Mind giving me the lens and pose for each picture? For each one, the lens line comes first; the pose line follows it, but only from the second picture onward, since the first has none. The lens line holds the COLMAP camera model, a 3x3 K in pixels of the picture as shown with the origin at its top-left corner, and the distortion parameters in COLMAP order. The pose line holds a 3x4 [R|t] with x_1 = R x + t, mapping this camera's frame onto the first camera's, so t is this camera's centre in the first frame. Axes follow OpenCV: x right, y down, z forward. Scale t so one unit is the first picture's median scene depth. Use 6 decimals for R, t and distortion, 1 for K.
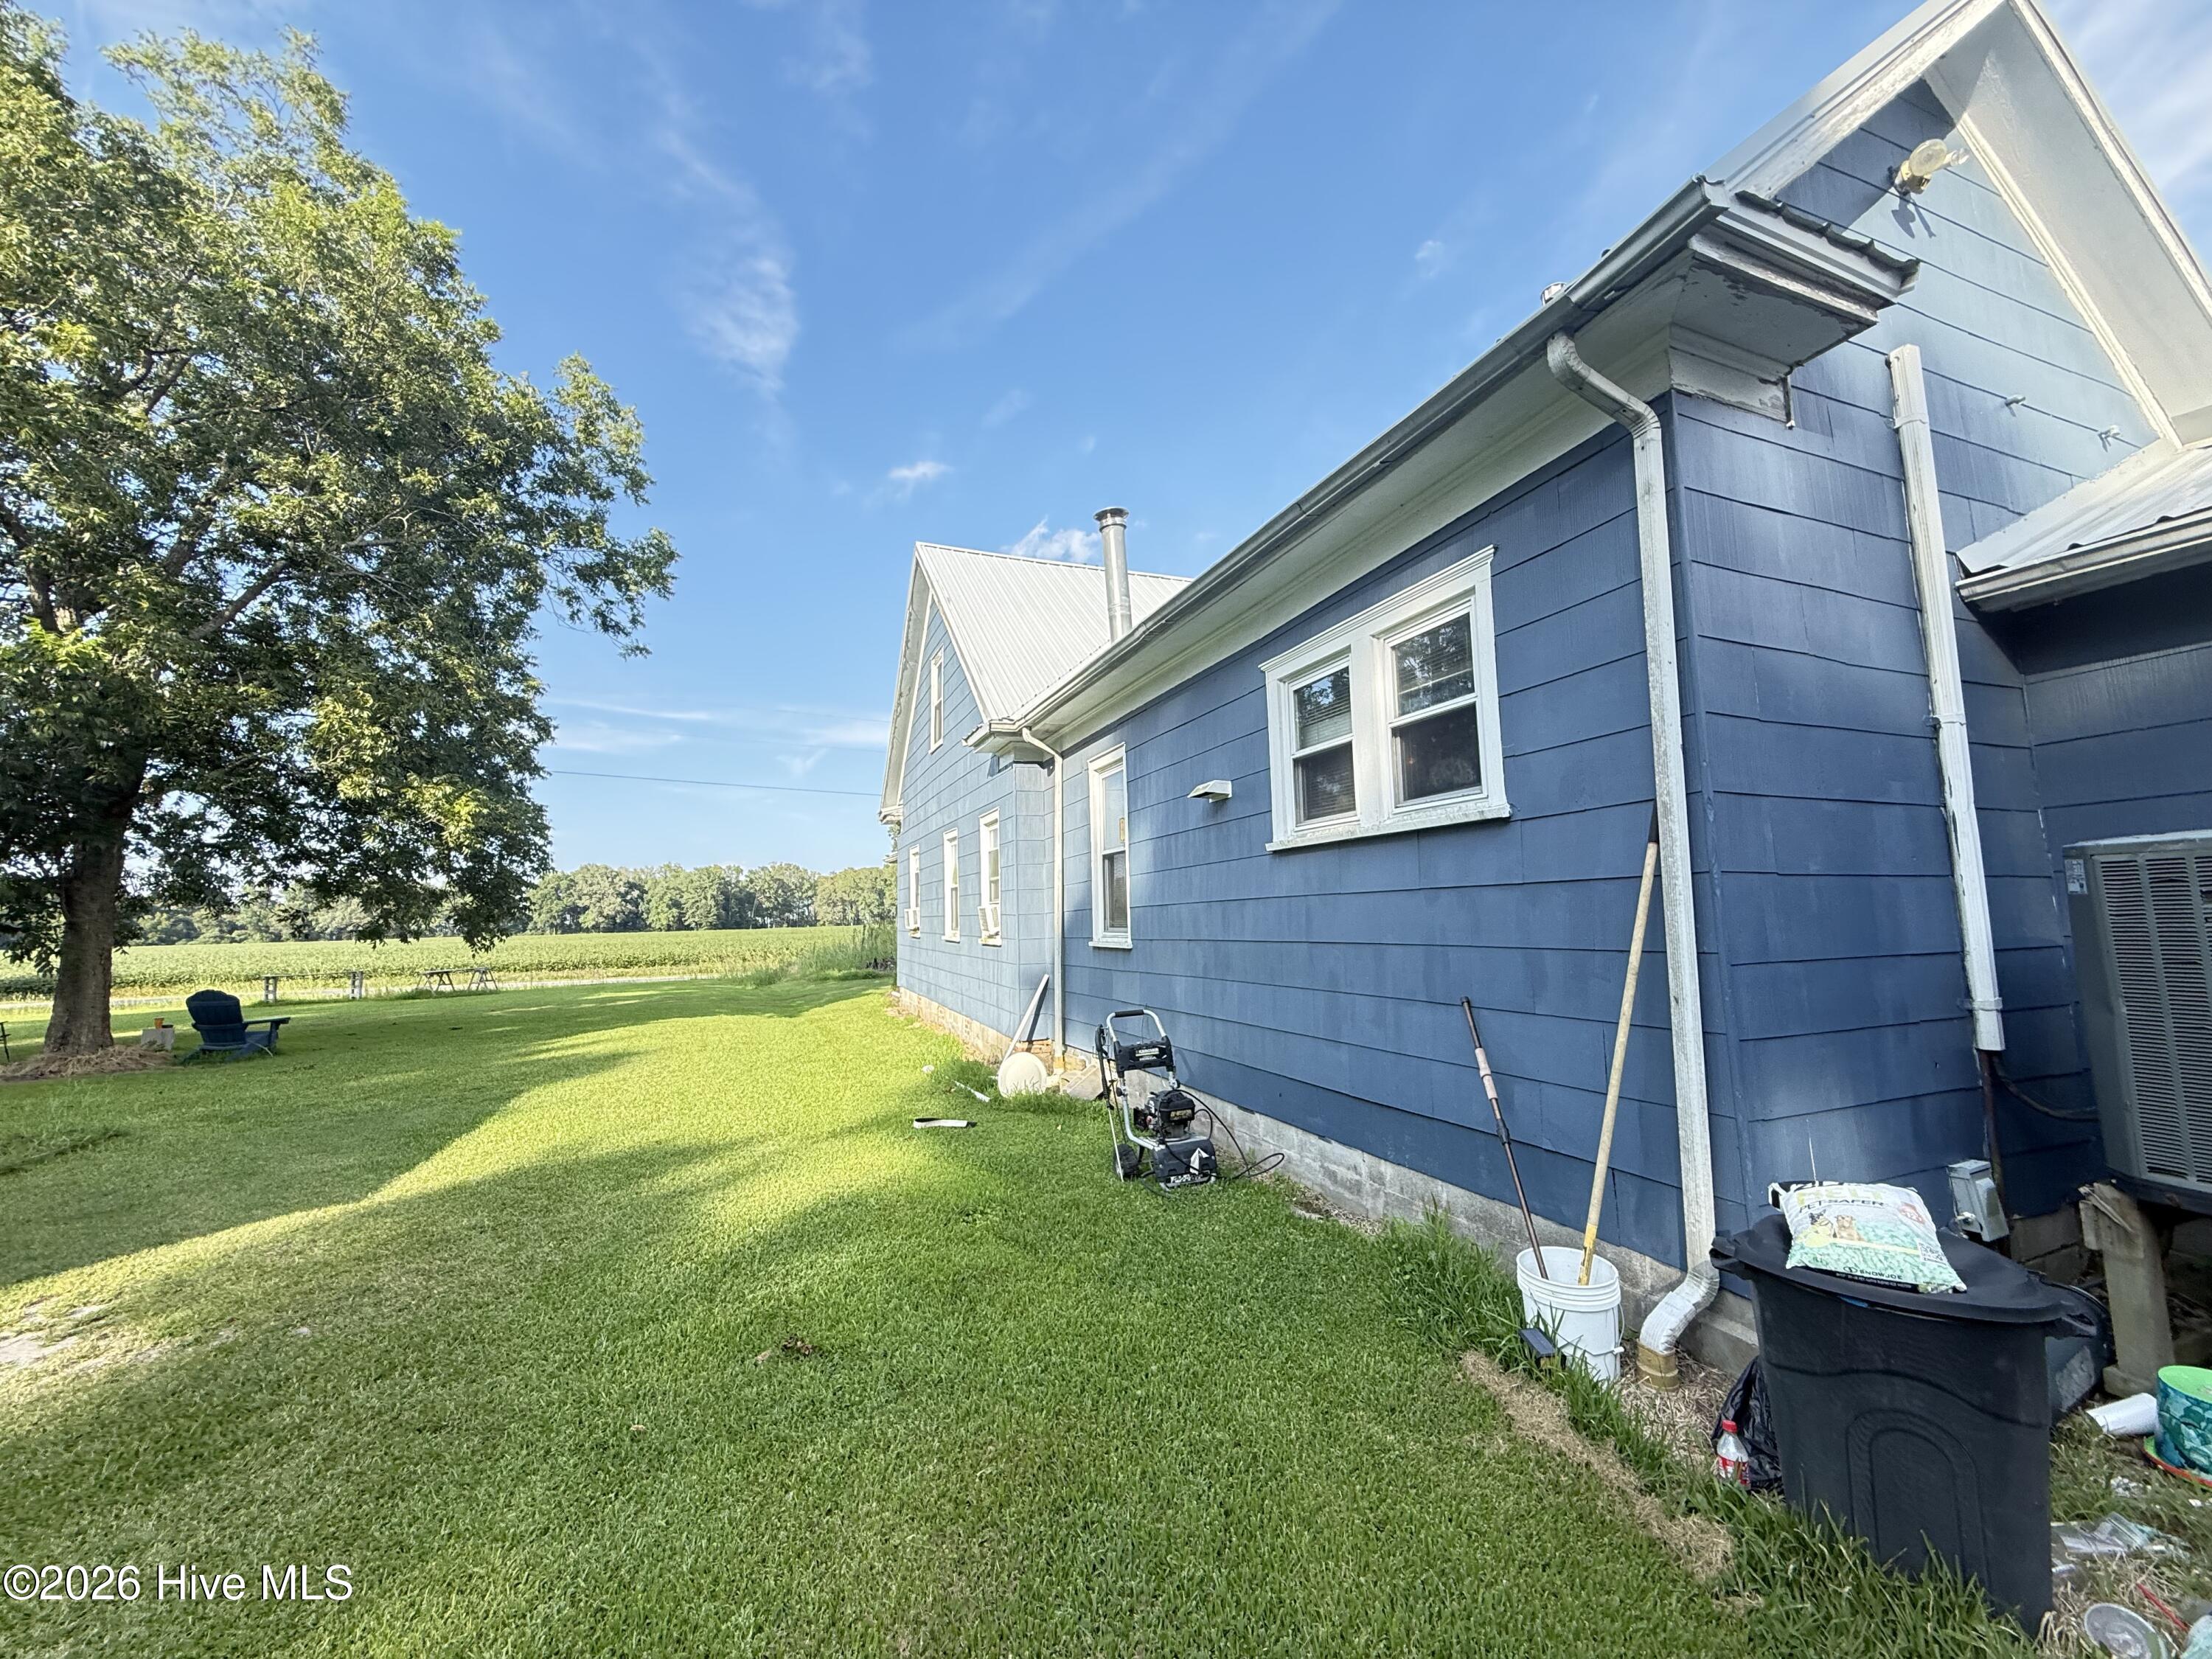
lens RADIAL K [[878.2, 0, 1099.8], [0, 878.2, 823.4], [0, 0, 1]] dist [0.001673, -0.000134]
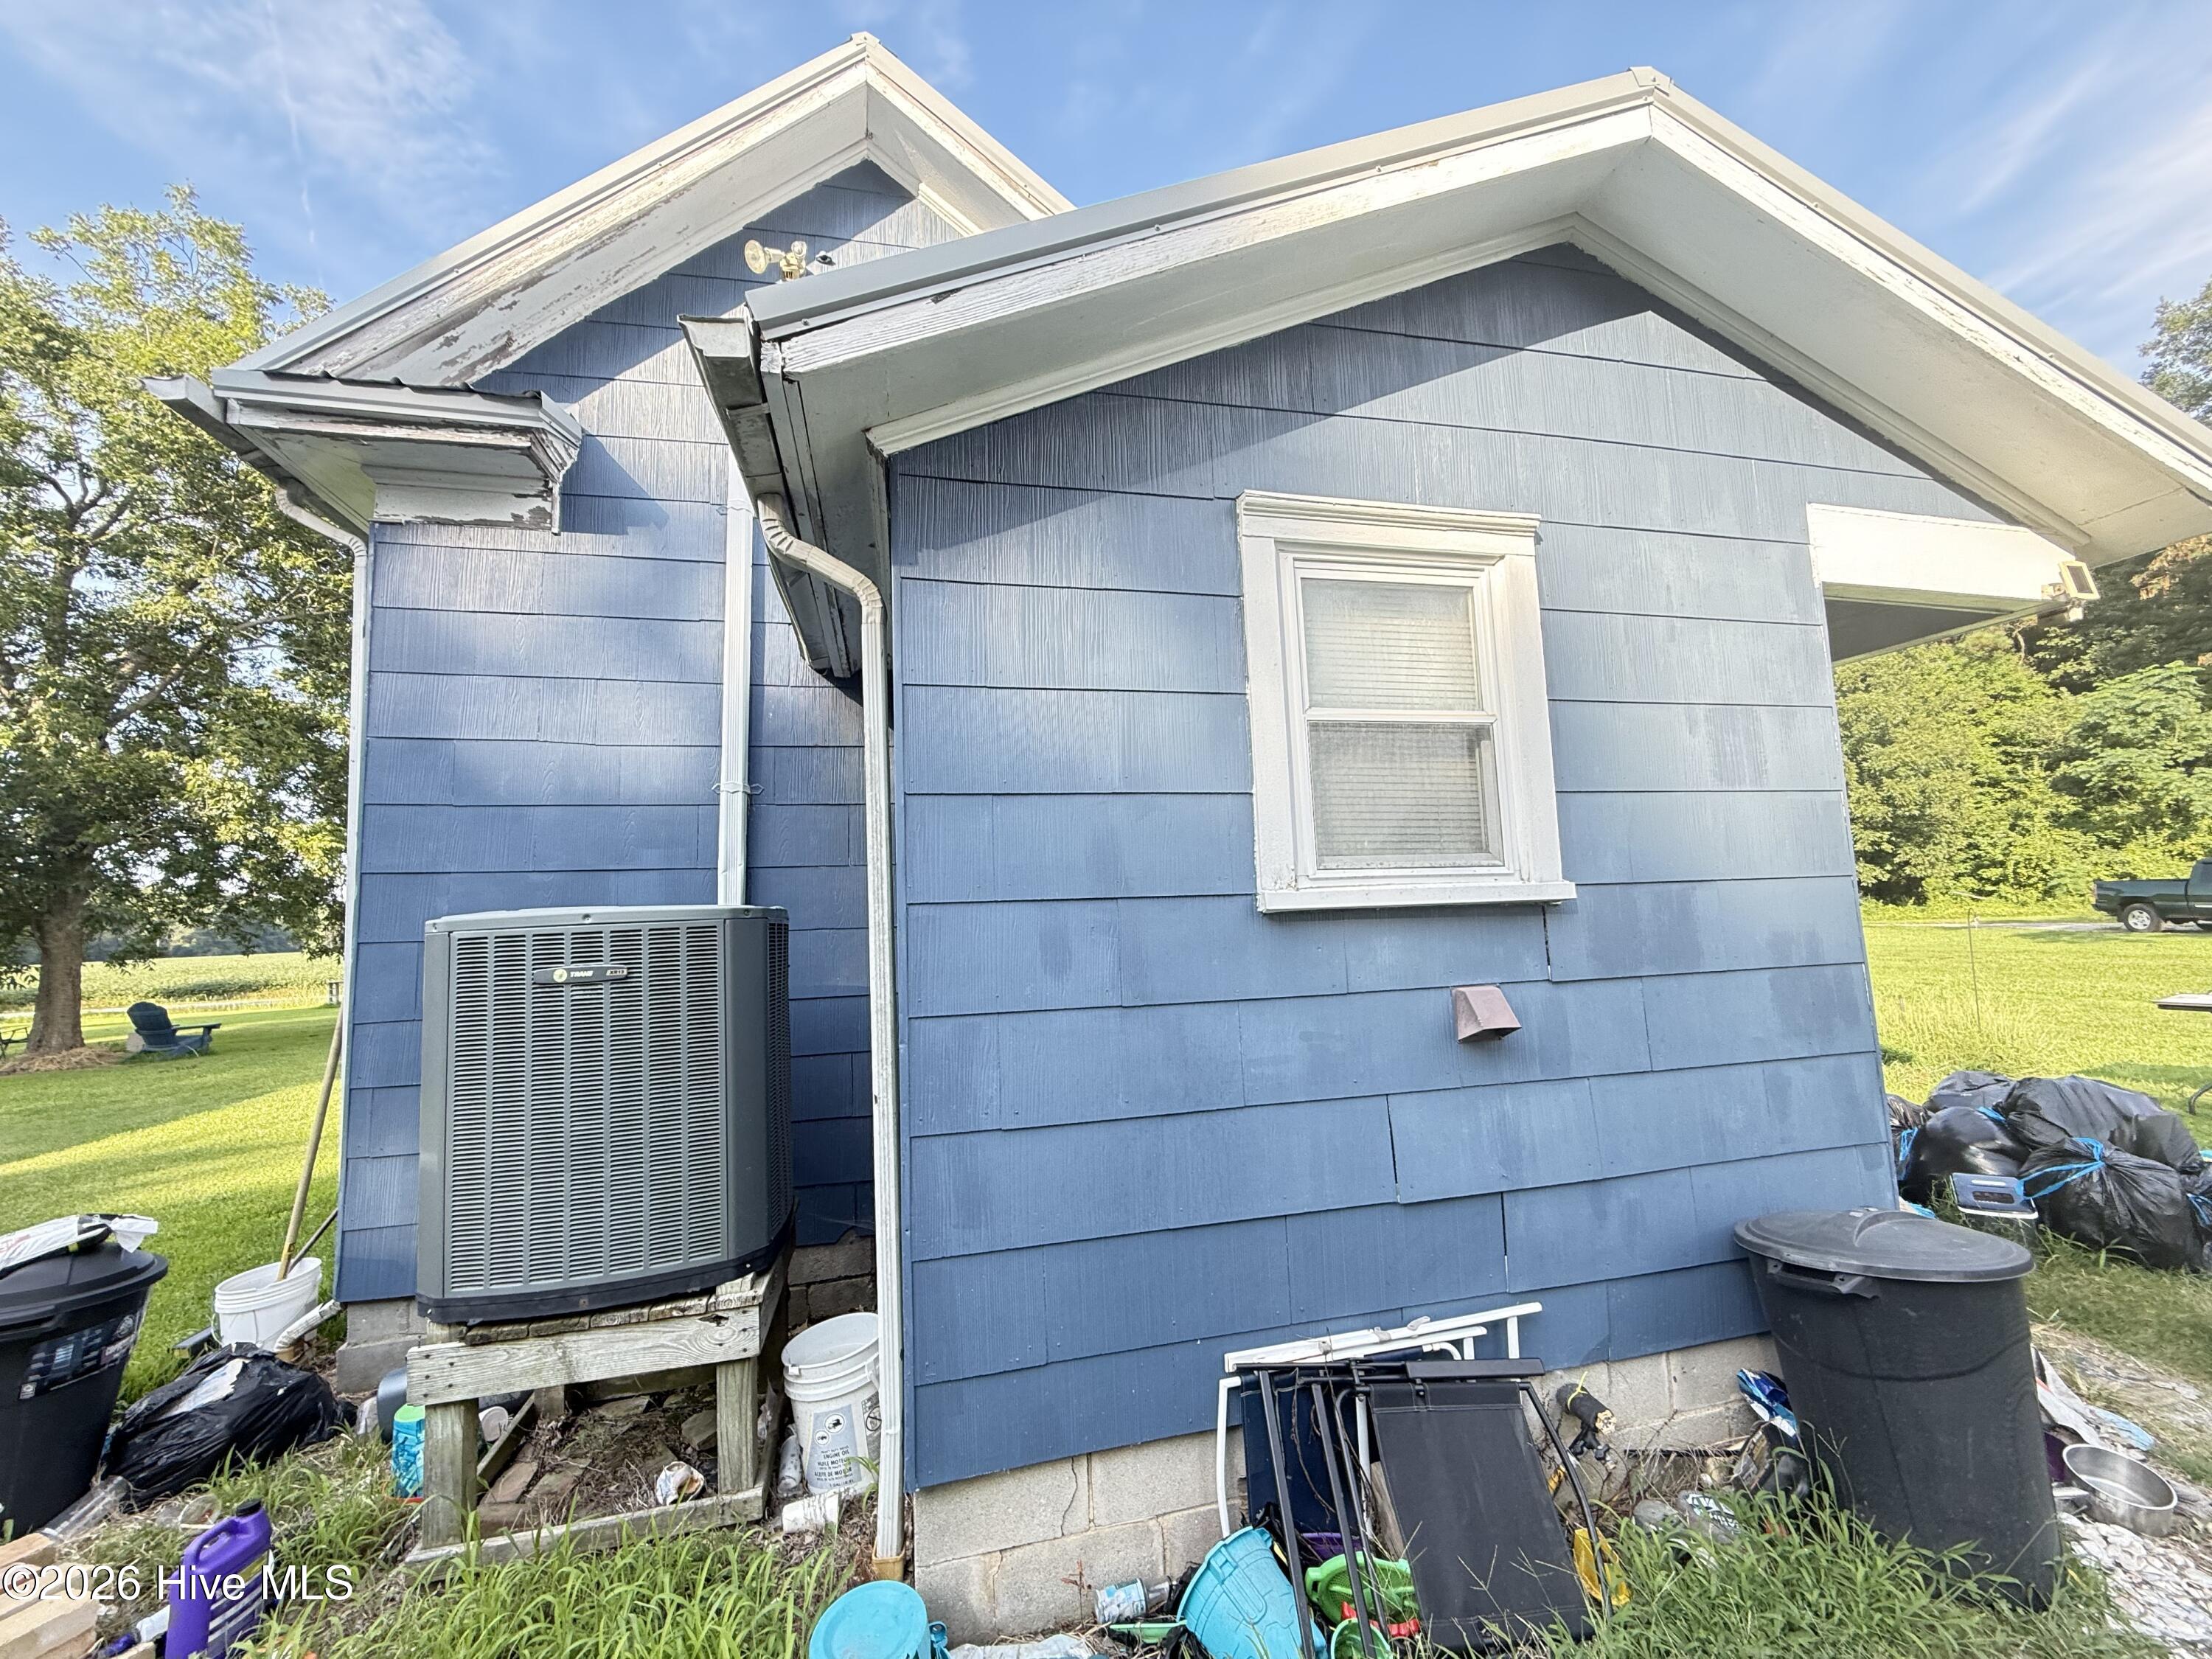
lens RADIAL K [[878.2, 0, 1099.8], [0, 878.2, 823.4], [0, 0, 1]] dist [0.001673, -0.000134]
pose [[0.988568, -0.035288, -0.146586, 0.476671], [0.037394, 0.999233, 0.011635, -0.020807], [0.146063, -0.016984, 0.989130, -0.000406]]
